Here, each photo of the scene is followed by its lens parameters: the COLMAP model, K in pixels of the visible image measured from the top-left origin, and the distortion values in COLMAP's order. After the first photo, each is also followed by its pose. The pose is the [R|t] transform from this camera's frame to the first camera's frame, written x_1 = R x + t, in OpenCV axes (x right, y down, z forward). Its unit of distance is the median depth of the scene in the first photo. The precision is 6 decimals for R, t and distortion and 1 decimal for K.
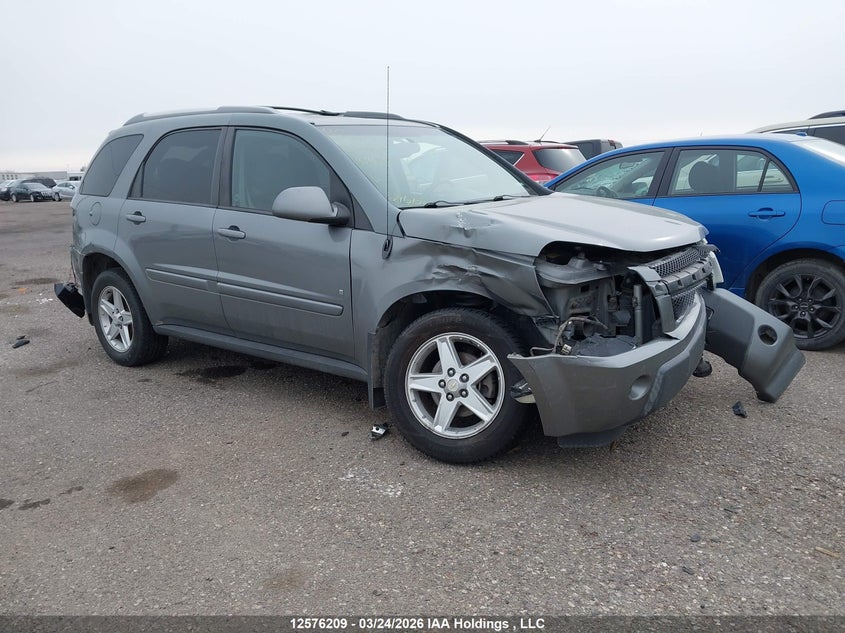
lens RADIAL K [[693.5, 0, 424.5], [0, 693.5, 323.3], [0, 0, 1]] dist [0.083091, -0.104181]
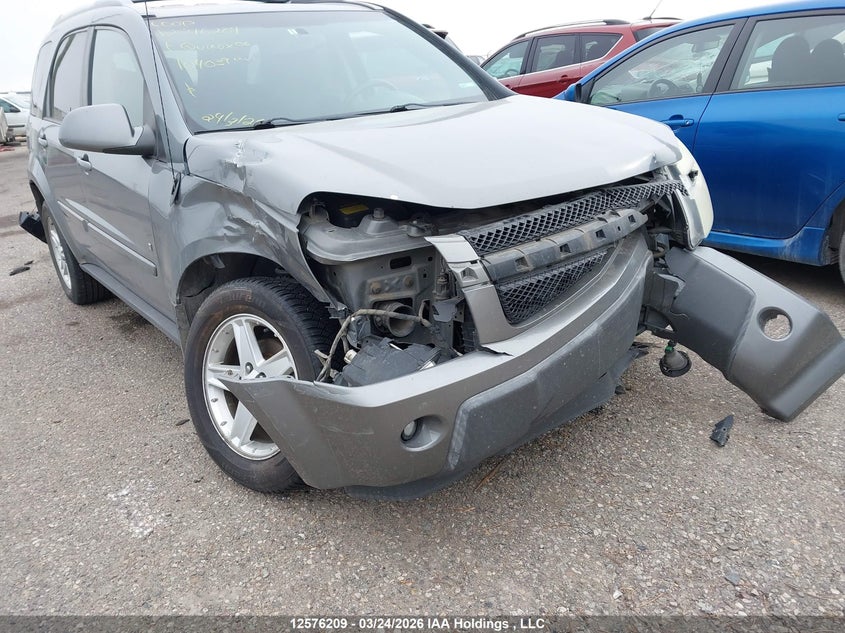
lens RADIAL K [[693.5, 0, 429.5], [0, 693.5, 317.8], [0, 0, 1]] dist [0.083091, -0.104181]
pose [[0.967994, 0.048217, -0.246297, 0.405977], [-0.014601, 0.990529, 0.136528, -0.084606], [0.250547, -0.128562, 0.959530, 0.366669]]
